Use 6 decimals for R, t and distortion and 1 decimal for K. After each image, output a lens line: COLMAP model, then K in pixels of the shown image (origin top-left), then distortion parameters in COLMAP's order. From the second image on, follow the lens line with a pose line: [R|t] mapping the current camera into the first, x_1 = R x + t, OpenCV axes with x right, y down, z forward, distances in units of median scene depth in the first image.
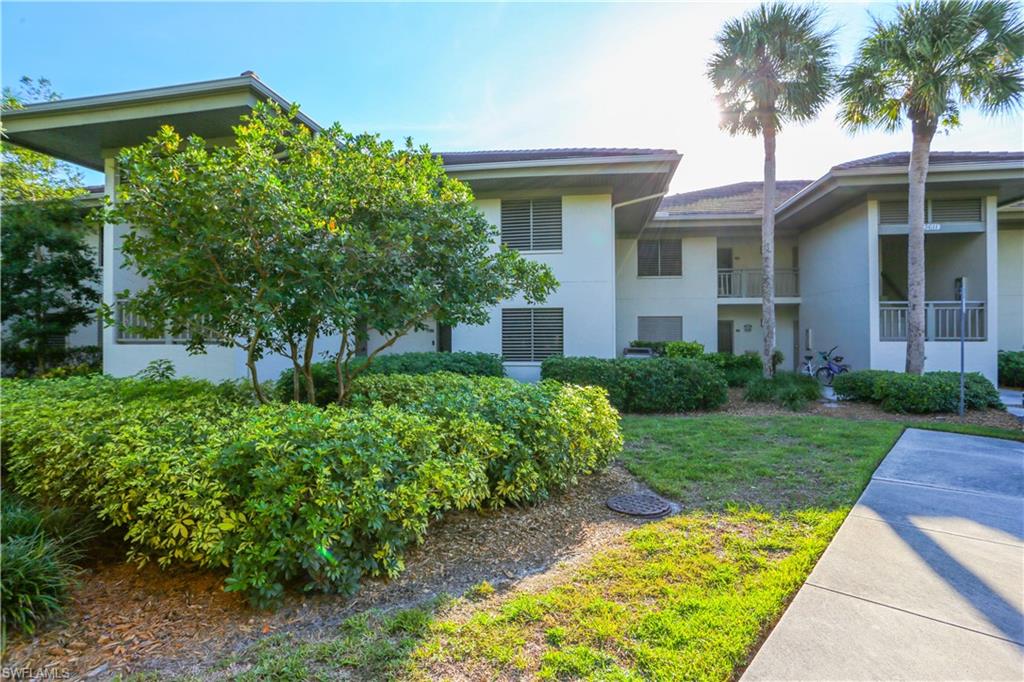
lens RADIAL K [[492.5, 0, 518.2], [0, 492.5, 323.8], [0, 0, 1]] dist [-0.026477, 0.000422]
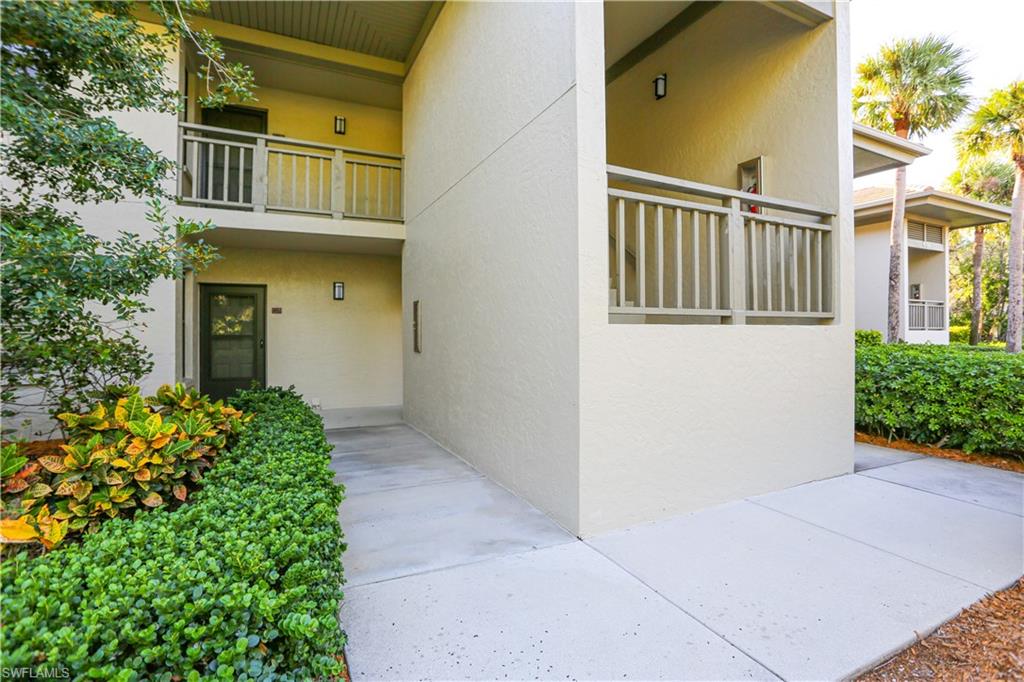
lens RADIAL K [[492.5, 0, 518.2], [0, 492.5, 323.8], [0, 0, 1]] dist [-0.026477, 0.000422]
pose [[0.815272, 0.003831, 0.579065, 0.481302], [-0.004493, 0.999990, -0.000291, 0.031404], [-0.579061, -0.002364, 0.815281, 0.706231]]
